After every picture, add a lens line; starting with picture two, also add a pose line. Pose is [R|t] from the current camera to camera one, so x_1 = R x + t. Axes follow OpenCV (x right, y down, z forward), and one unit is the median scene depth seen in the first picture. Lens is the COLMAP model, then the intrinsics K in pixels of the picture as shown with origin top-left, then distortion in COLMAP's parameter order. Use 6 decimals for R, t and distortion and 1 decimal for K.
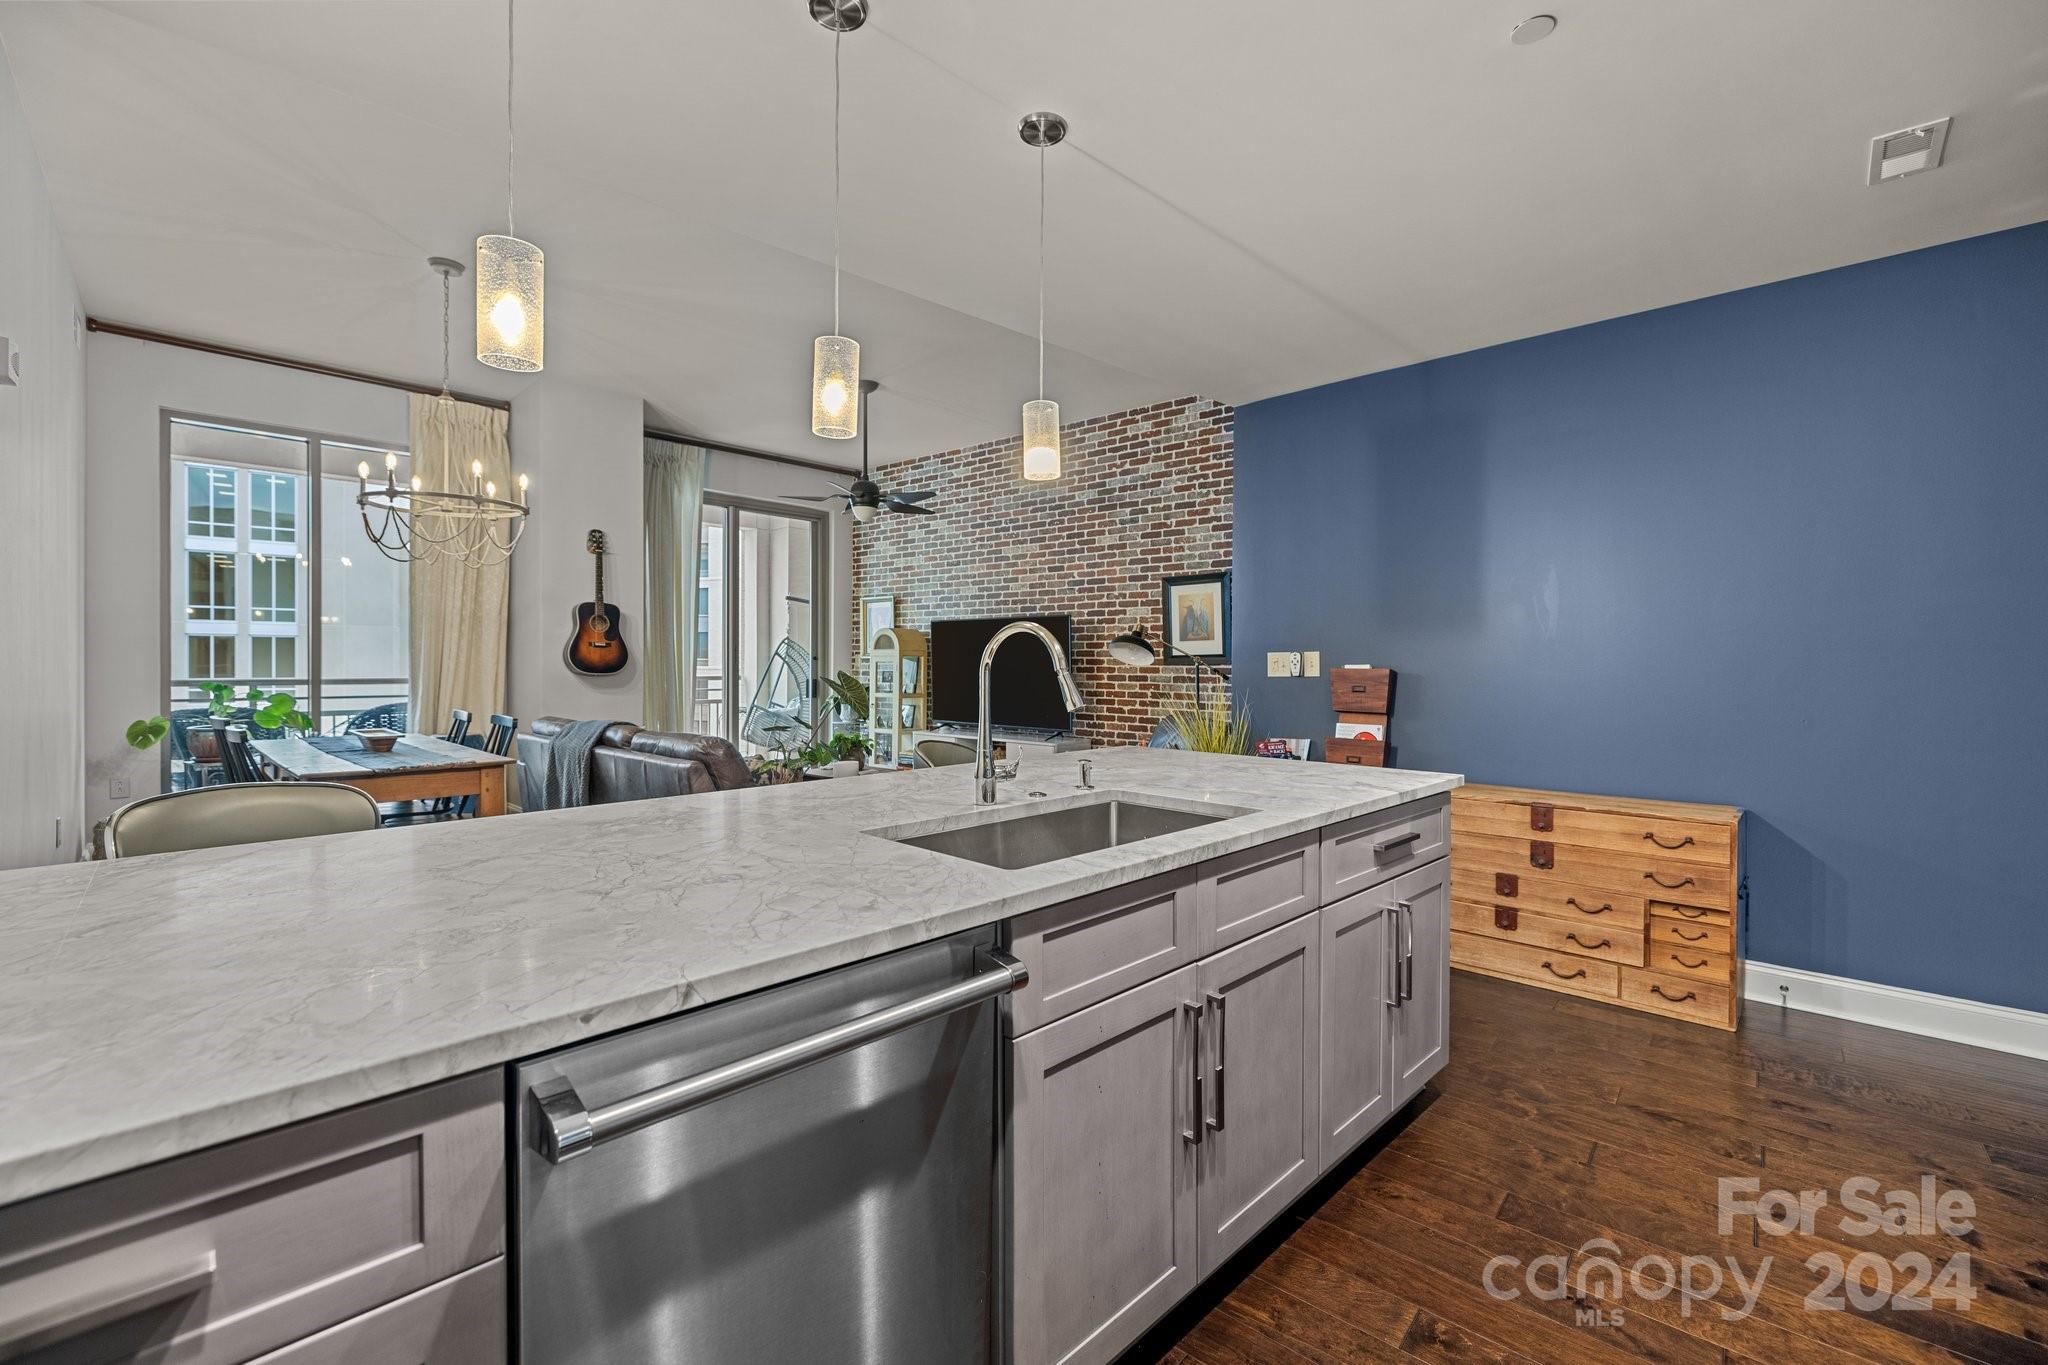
lens RADIAL K [[872.9, 0, 1044.5], [0, 872.9, 671.6], [0, 0, 1]] dist [0.002799, -0.001365]
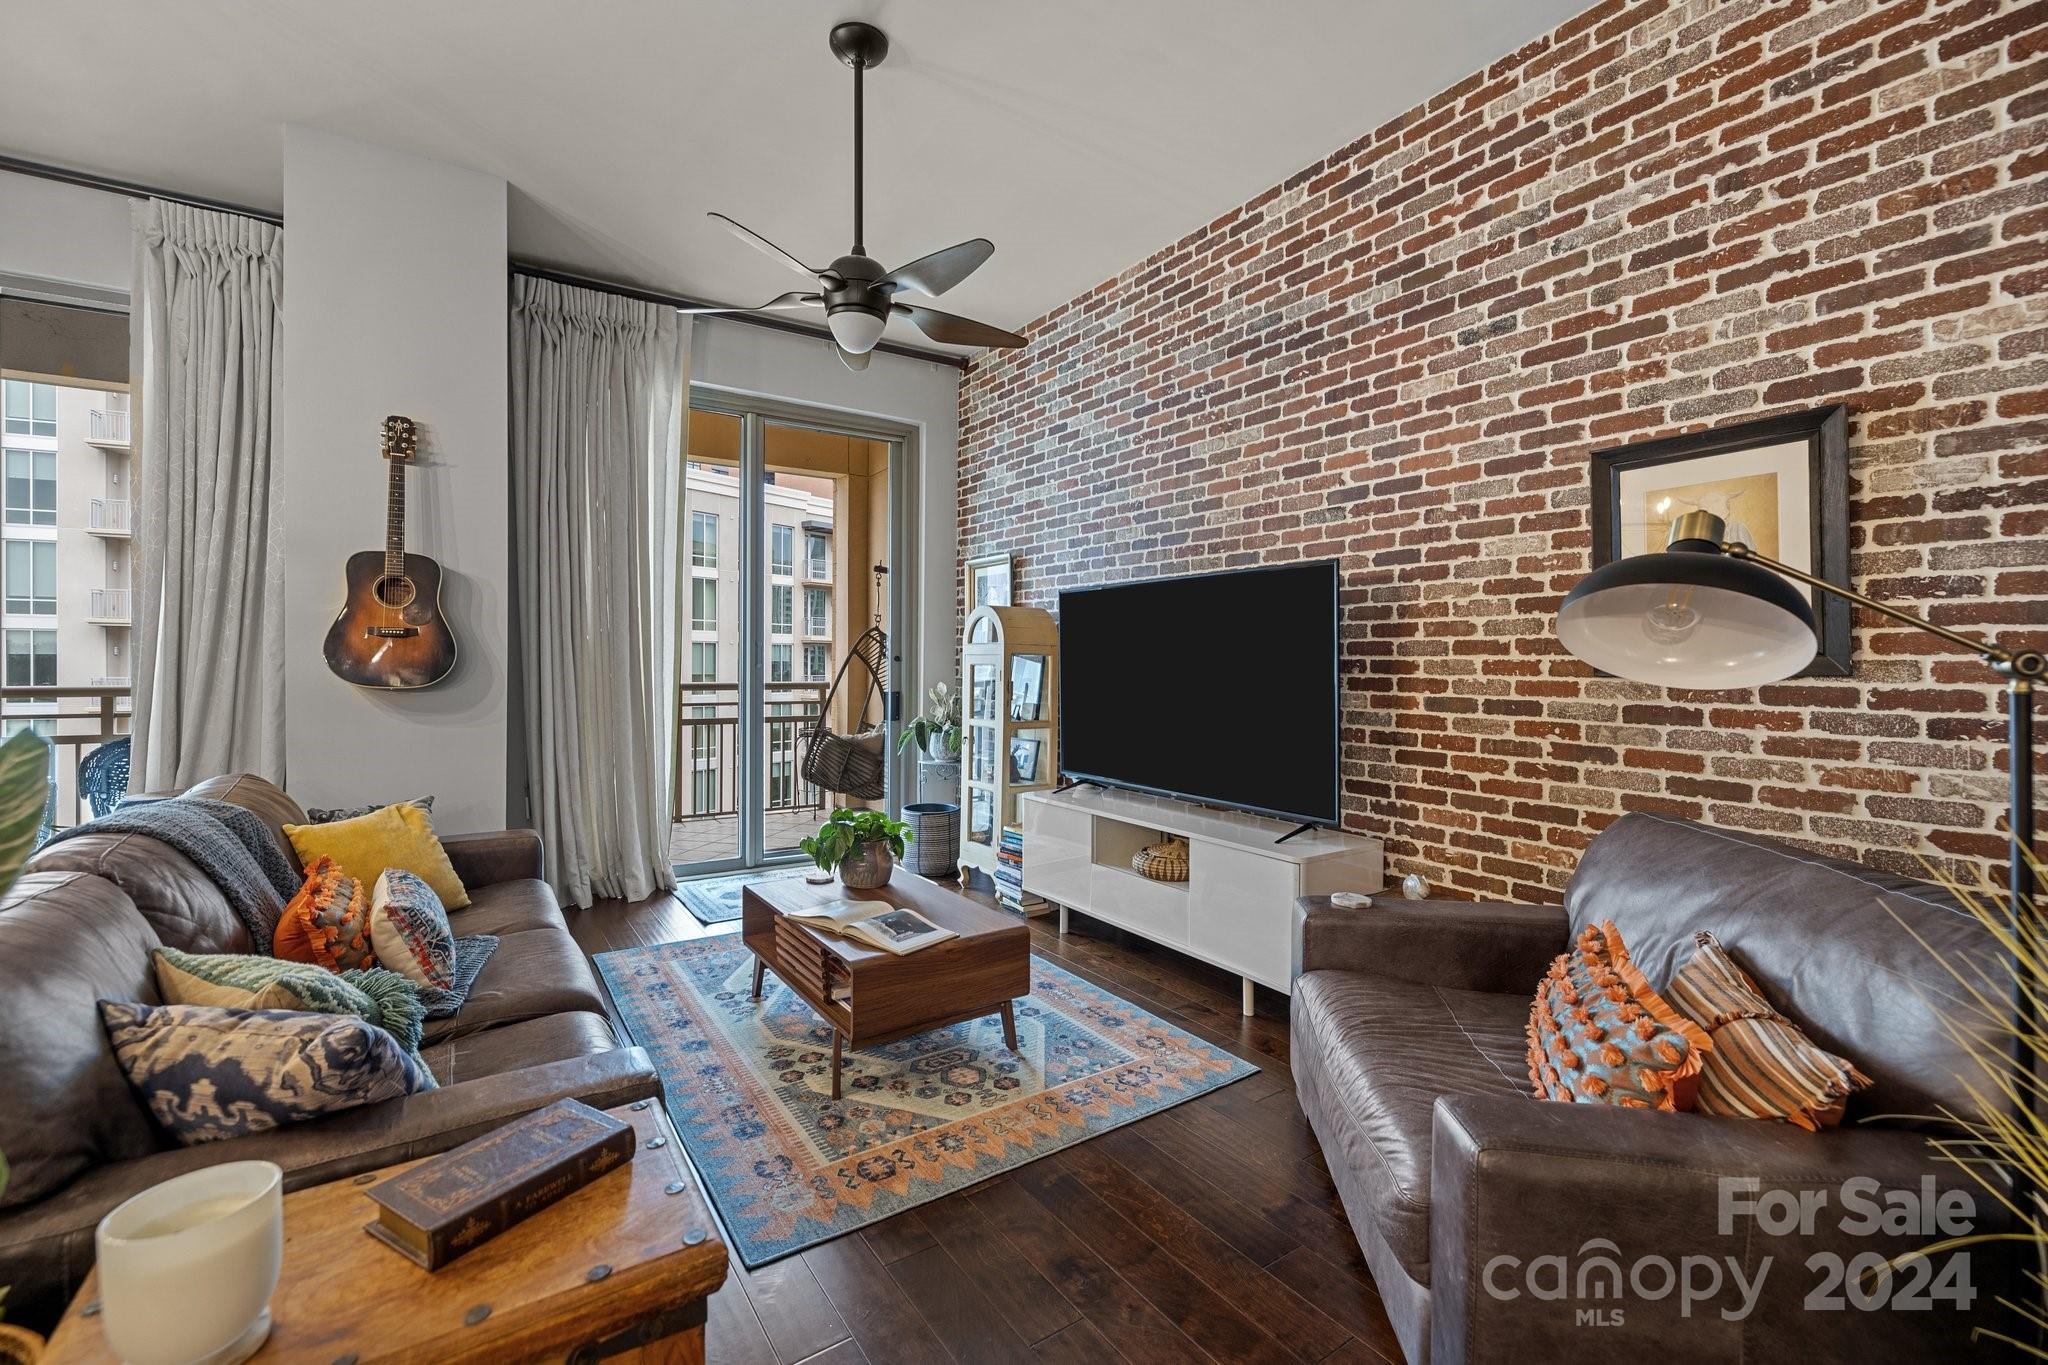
lens RADIAL K [[872.9, 0, 1016.2], [0, 872.9, 671.4], [0, 0, 1]] dist [0.002799, -0.001365]
pose [[0.959291, 0.004464, -0.282385, -0.001181], [-0.004816, 0.999988, -0.000554, -0.007996], [0.282379, 0.001891, 0.959301, 0.549136]]
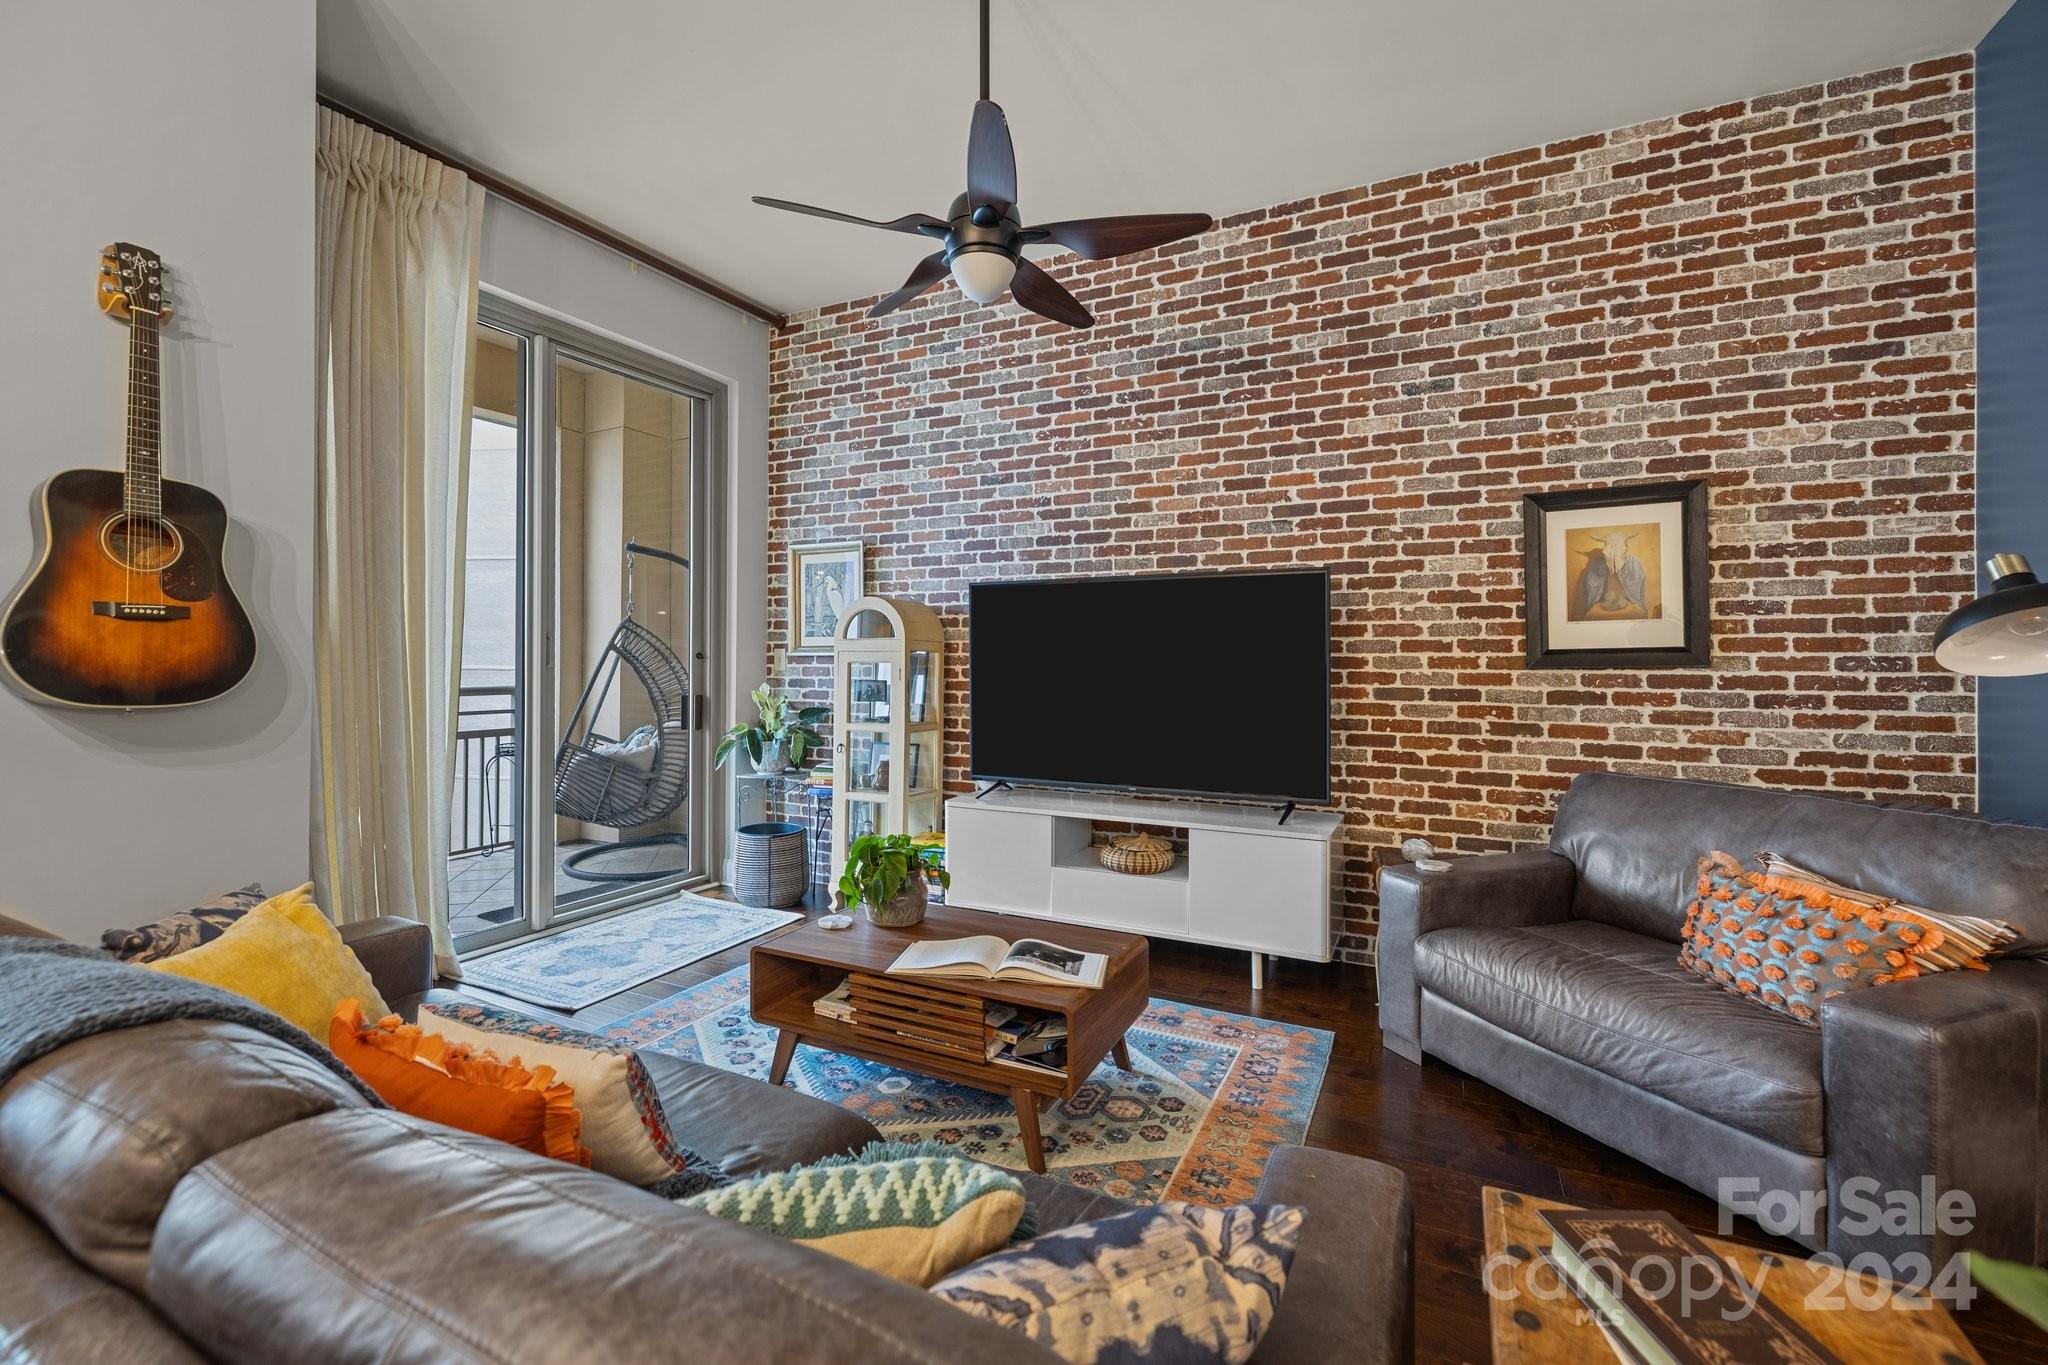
lens RADIAL K [[872.9, 0, 1003.2], [0, 872.9, 658.1], [0, 0, 1]] dist [0.002799, -0.001365]
pose [[0.972855, -0.001516, 0.231409, -0.271965], [0.004415, 0.999918, -0.012010, -0.008794], [-0.231372, 0.012705, 0.972782, 0.577527]]
